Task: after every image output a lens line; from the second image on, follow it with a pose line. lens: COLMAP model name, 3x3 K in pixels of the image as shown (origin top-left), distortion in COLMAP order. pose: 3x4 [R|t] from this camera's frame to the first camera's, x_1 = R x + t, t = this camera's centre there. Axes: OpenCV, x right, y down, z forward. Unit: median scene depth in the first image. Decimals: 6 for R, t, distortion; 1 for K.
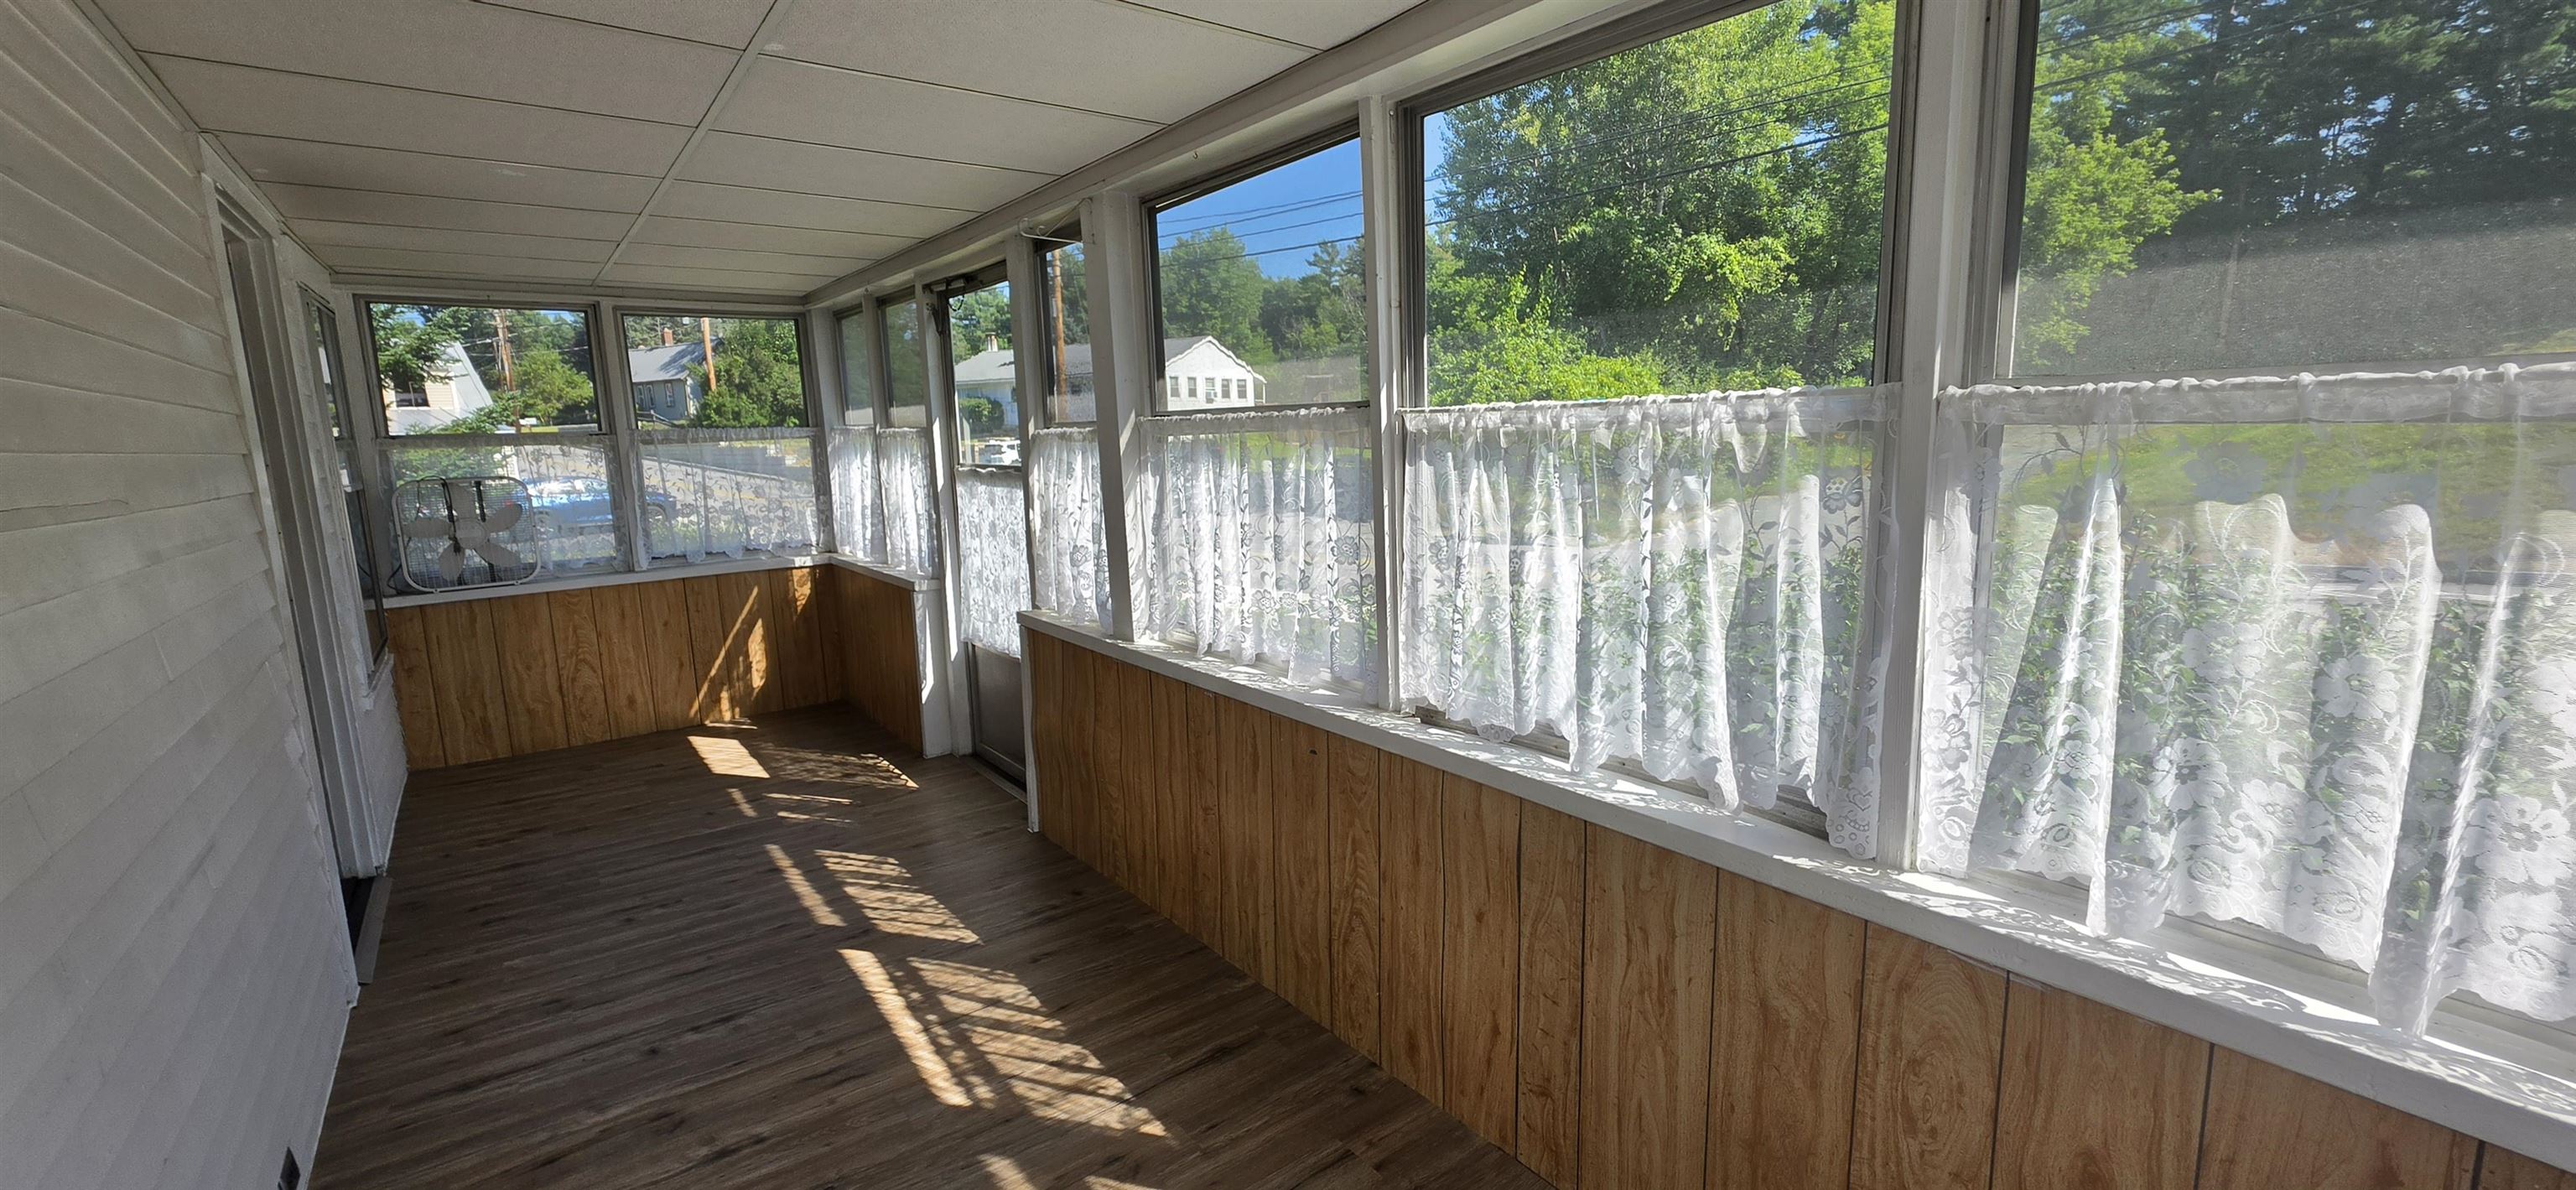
lens RADIAL K [[1027.0, 0, 1294.0], [0, 1027.0, 586.2], [0, 0, 1]] dist [-0.002716, -0.000548]
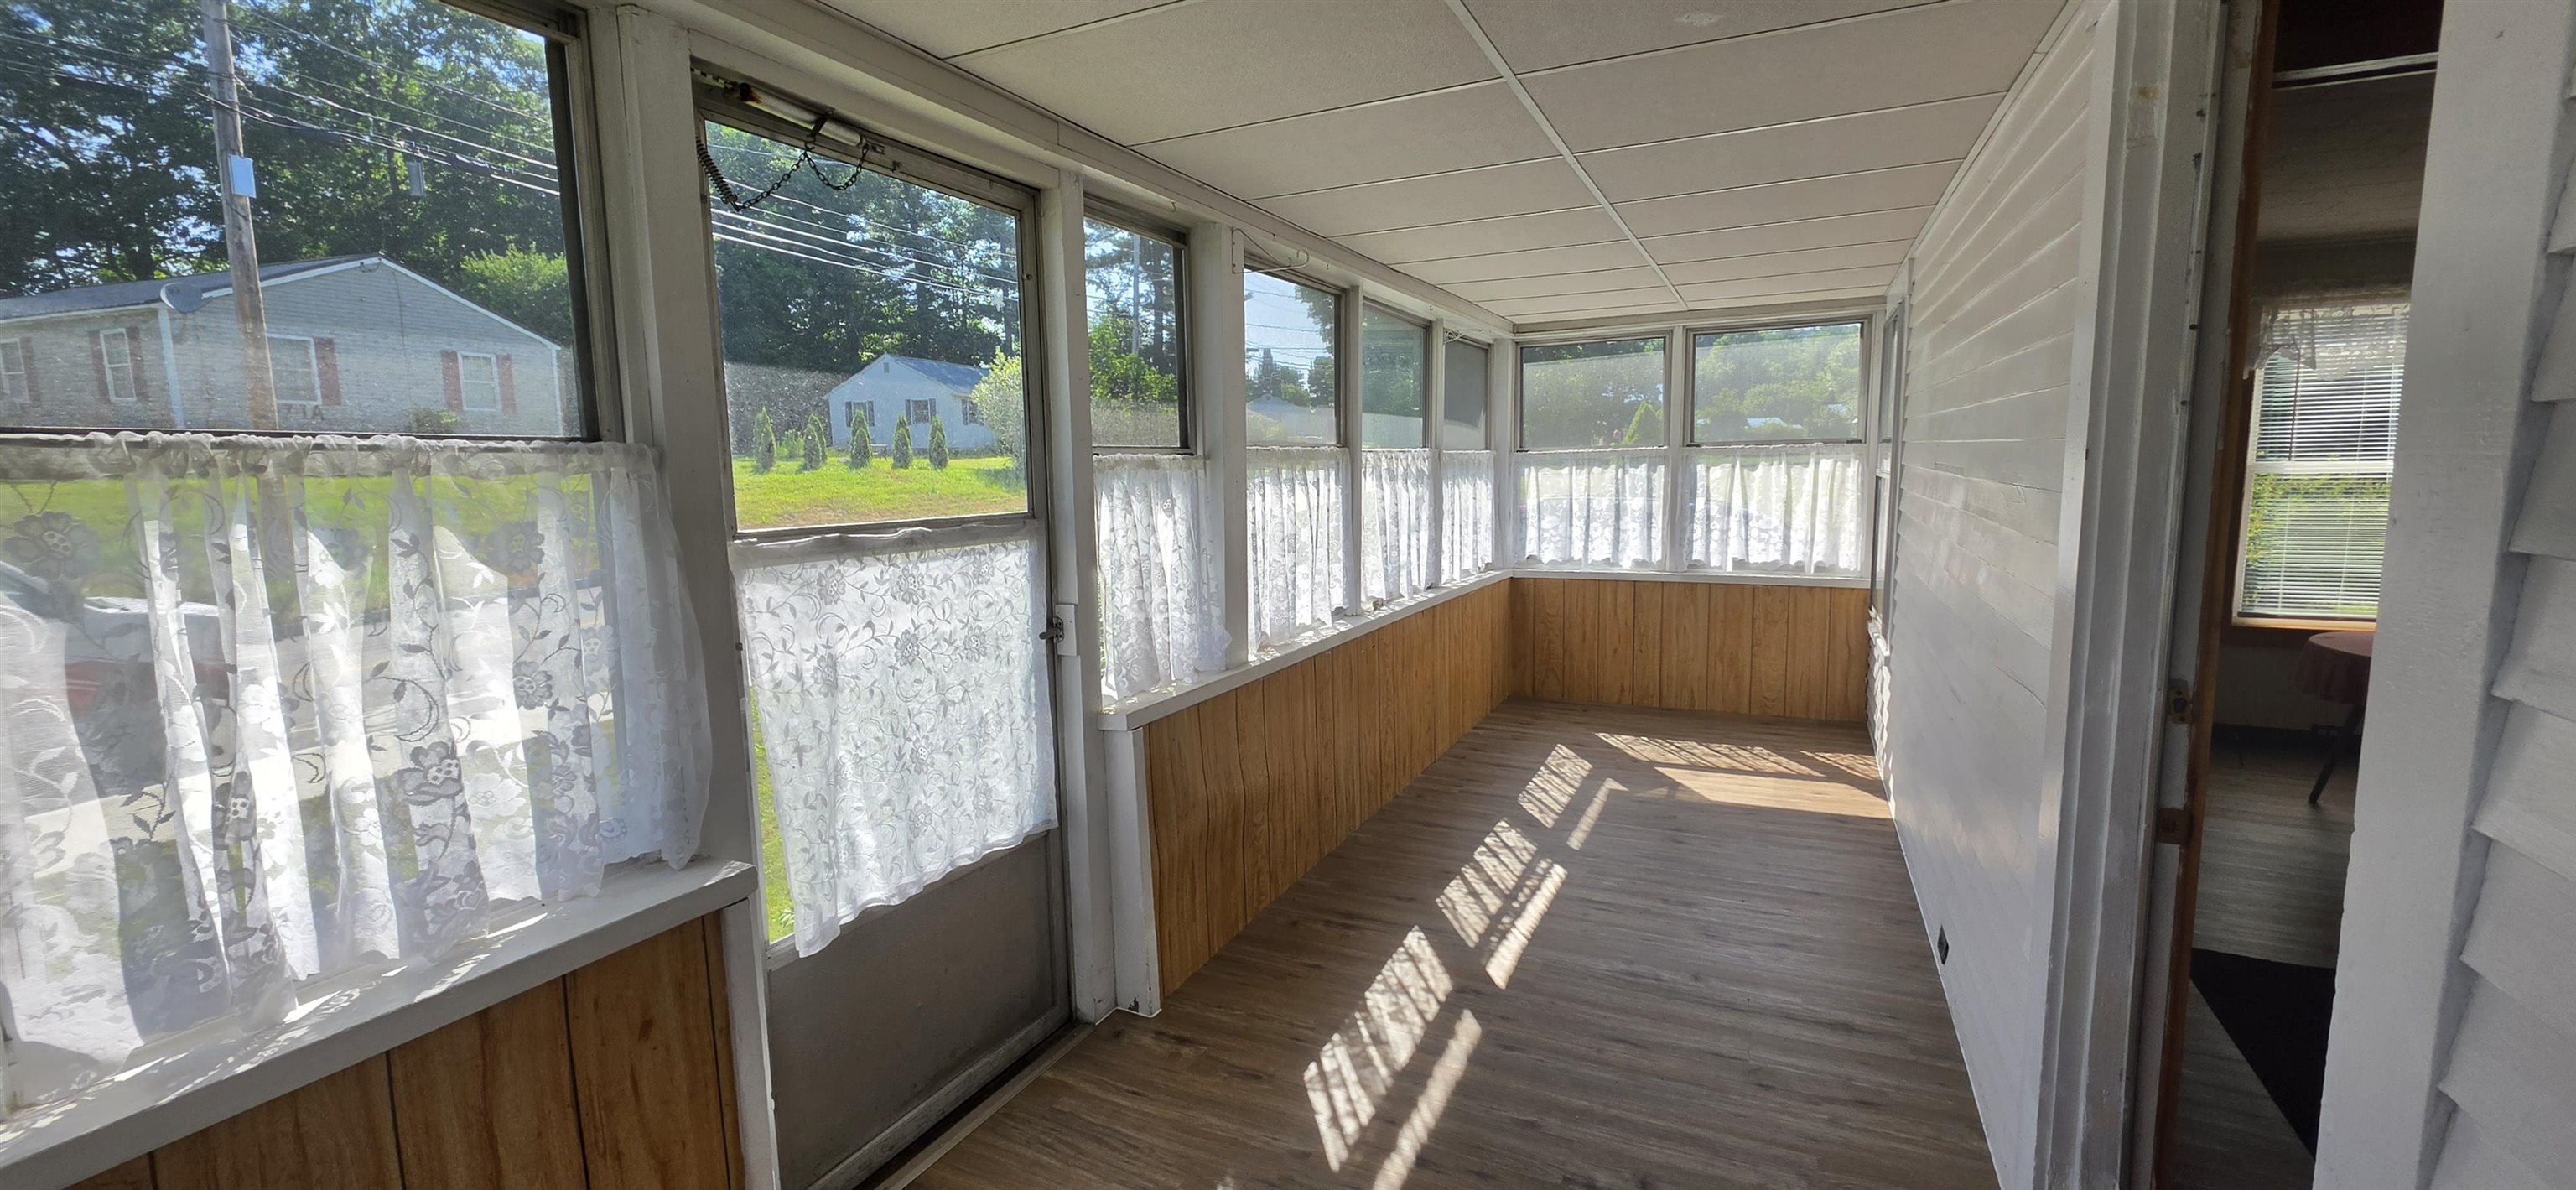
lens RADIAL K [[1027.0, 0, 1288.2], [0, 1027.0, 582.5], [0, 0, 1]] dist [-0.002716, -0.000548]
pose [[-0.440573, -0.089429, 0.893251, -1.030554], [0.149180, 0.973898, 0.171082, -0.182417], [-0.885235, 0.208629, -0.415732, 1.308774]]
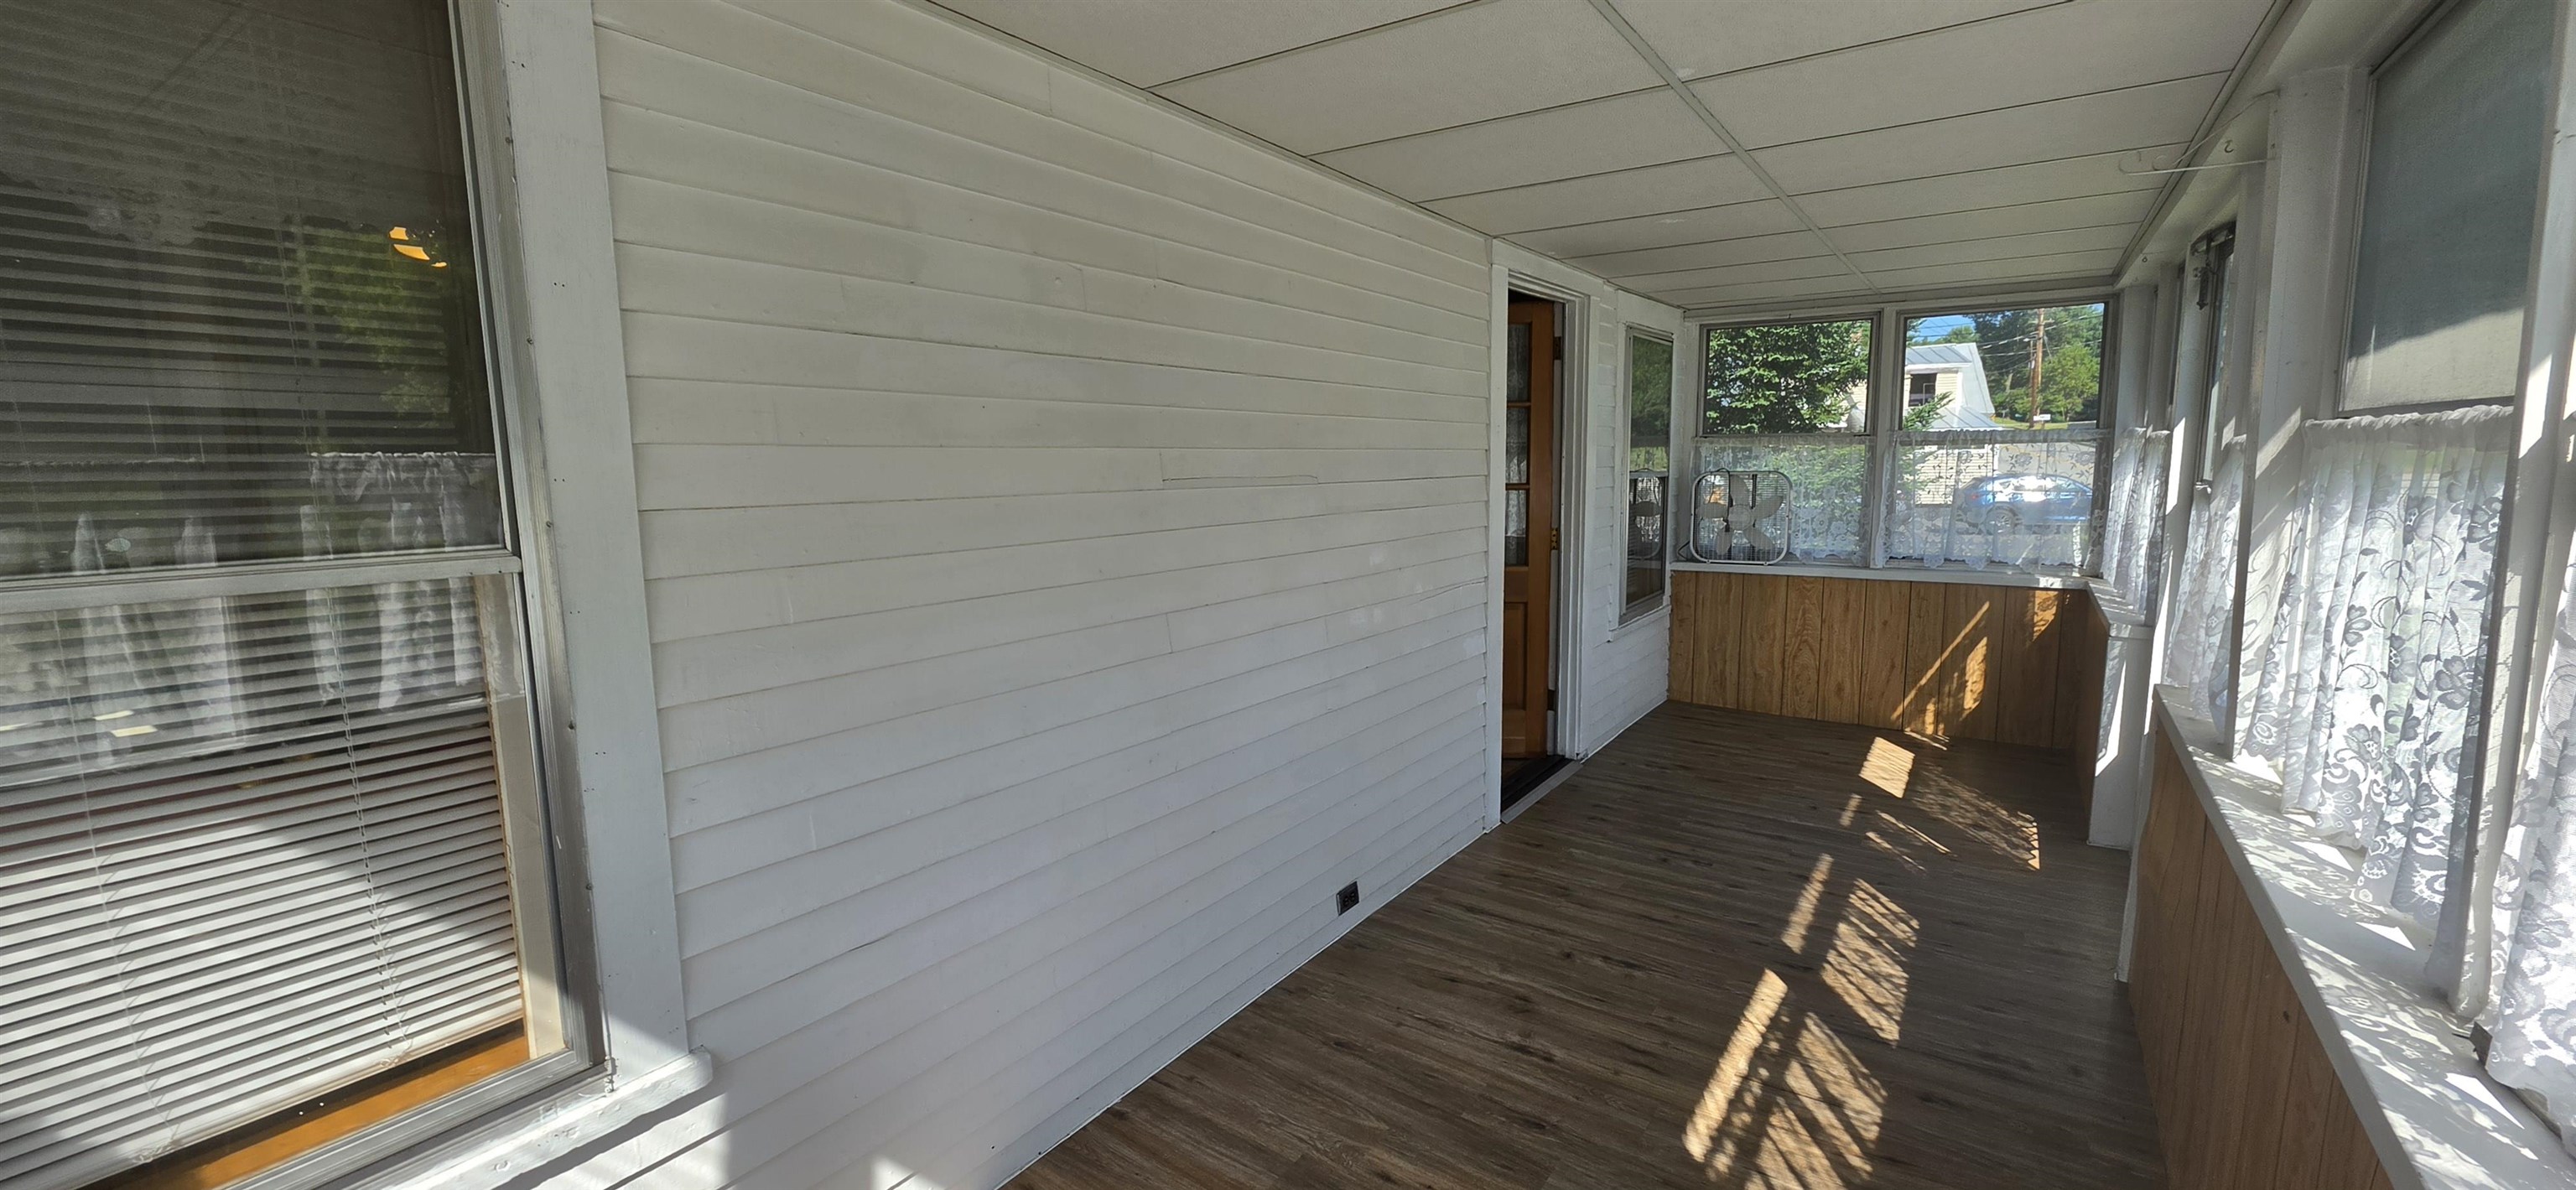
lens RADIAL K [[1027.0, 0, 1299.8], [0, 1027.0, 587.8], [0, 0, 1]] dist [-0.002716, -0.000548]
pose [[0.300477, 0.147539, -0.942309, 0.253322], [-0.142299, 0.983841, 0.108666, -0.039695], [0.943114, 0.101438, 0.316616, 0.204862]]
